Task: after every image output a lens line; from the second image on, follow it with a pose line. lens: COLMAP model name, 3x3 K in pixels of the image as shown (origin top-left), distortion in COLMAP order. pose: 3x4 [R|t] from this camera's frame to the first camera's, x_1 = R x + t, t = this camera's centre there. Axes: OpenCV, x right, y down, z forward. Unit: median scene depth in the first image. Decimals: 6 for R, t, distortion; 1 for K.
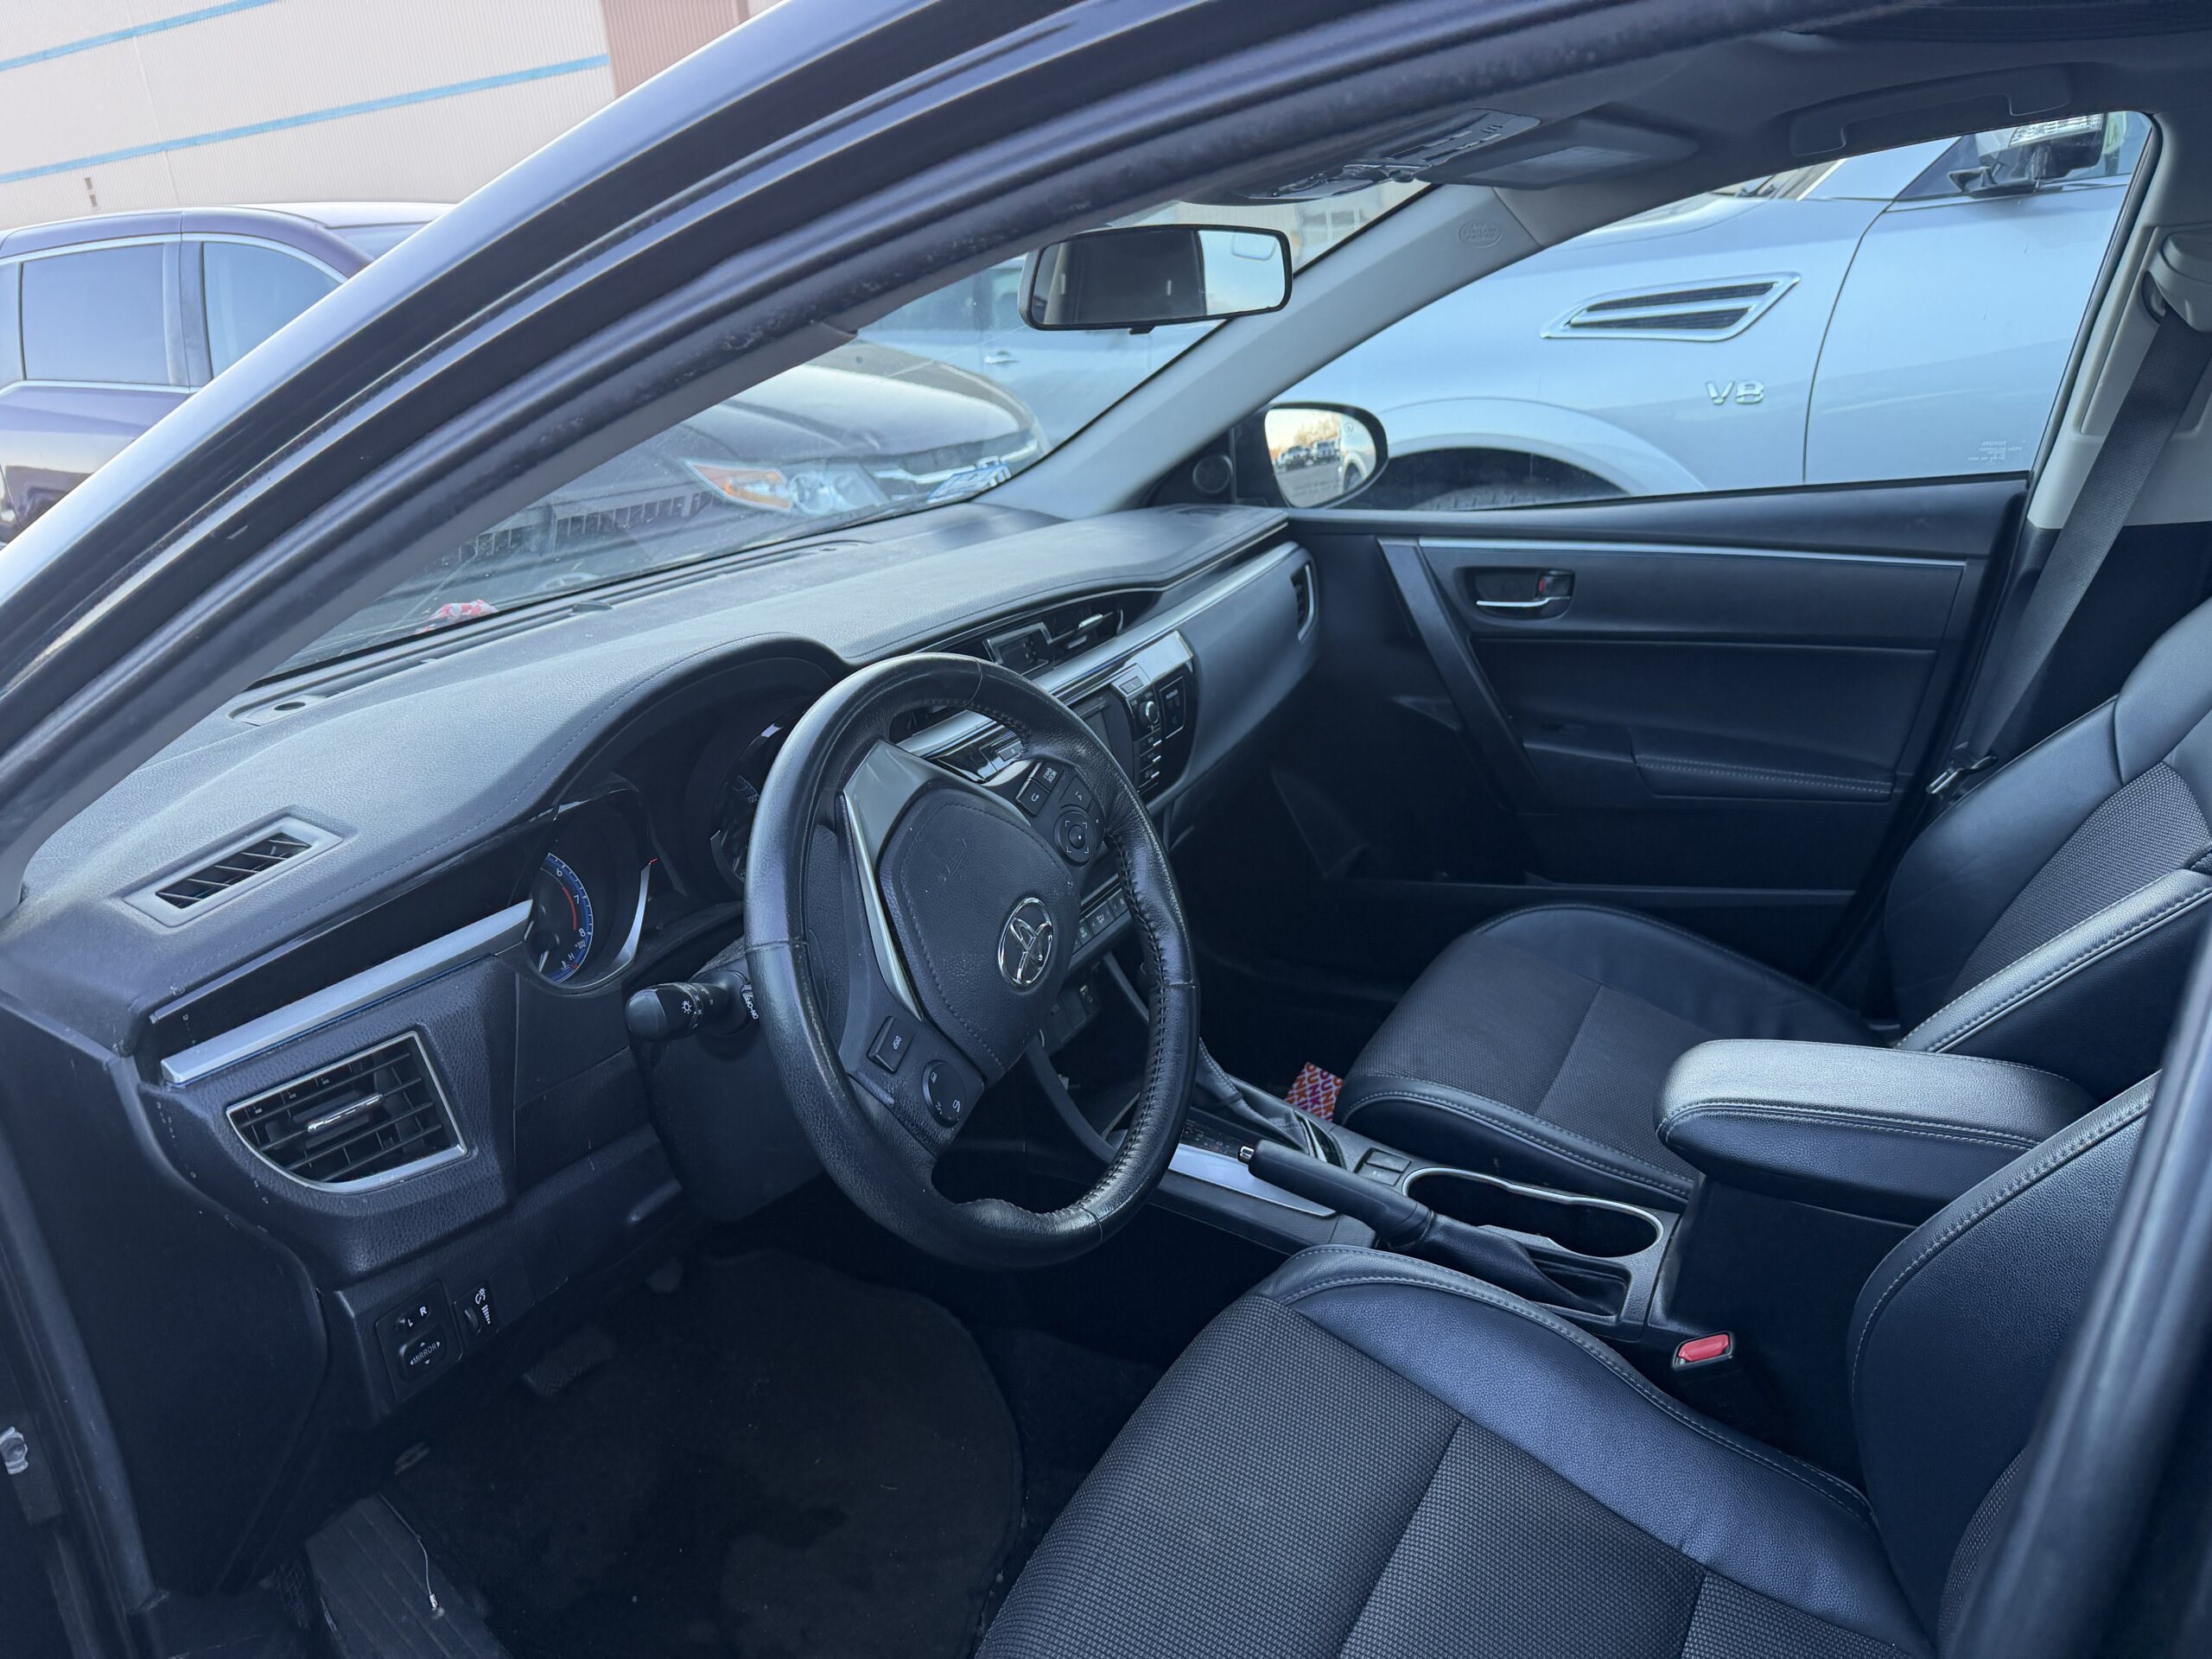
lens RADIAL K [[1556.5, 0, 1146.7], [0, 1556.5, 840.1], [0, 0, 1]] dist [0.027185, -0.031311]
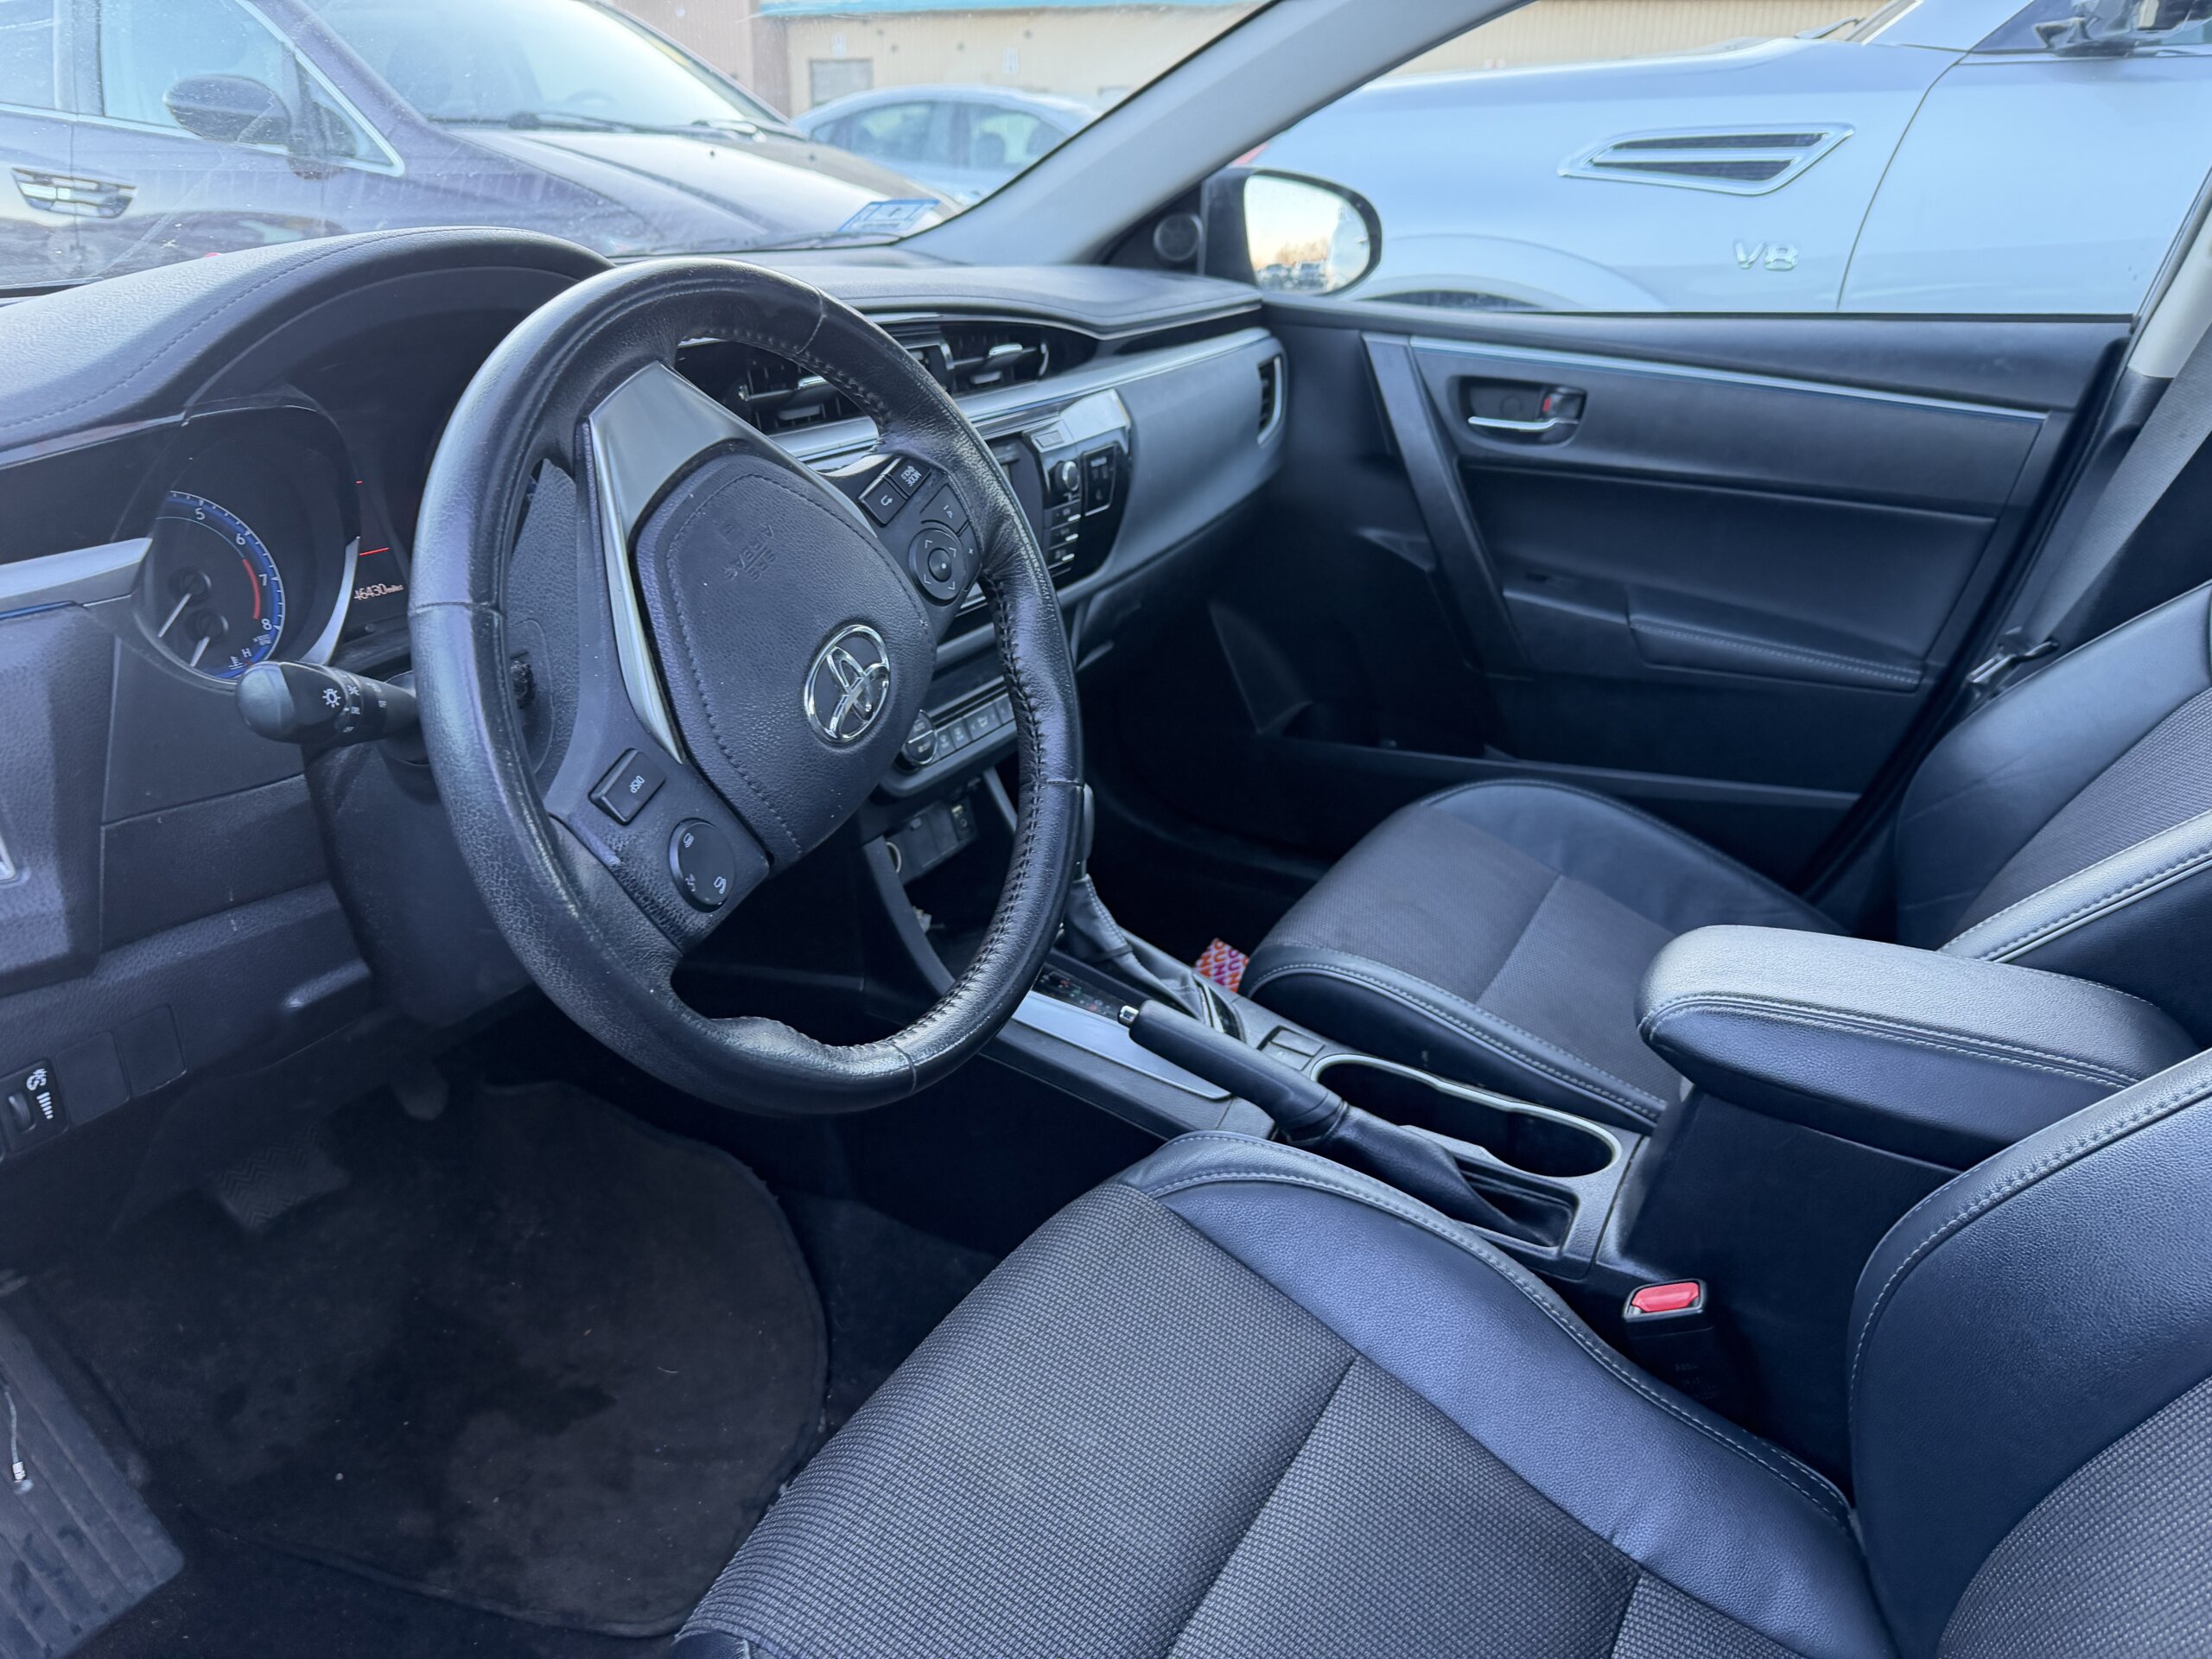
lens RADIAL K [[1556.5, 0, 1129.4], [0, 1556.5, 832.7], [0, 0, 1]] dist [0.027185, -0.031311]
pose [[0.994488, 0.098718, 0.035323, 0.025585], [-0.100643, 0.993250, 0.057664, 0.057978], [-0.029392, -0.060901, 0.997711, 0.185246]]
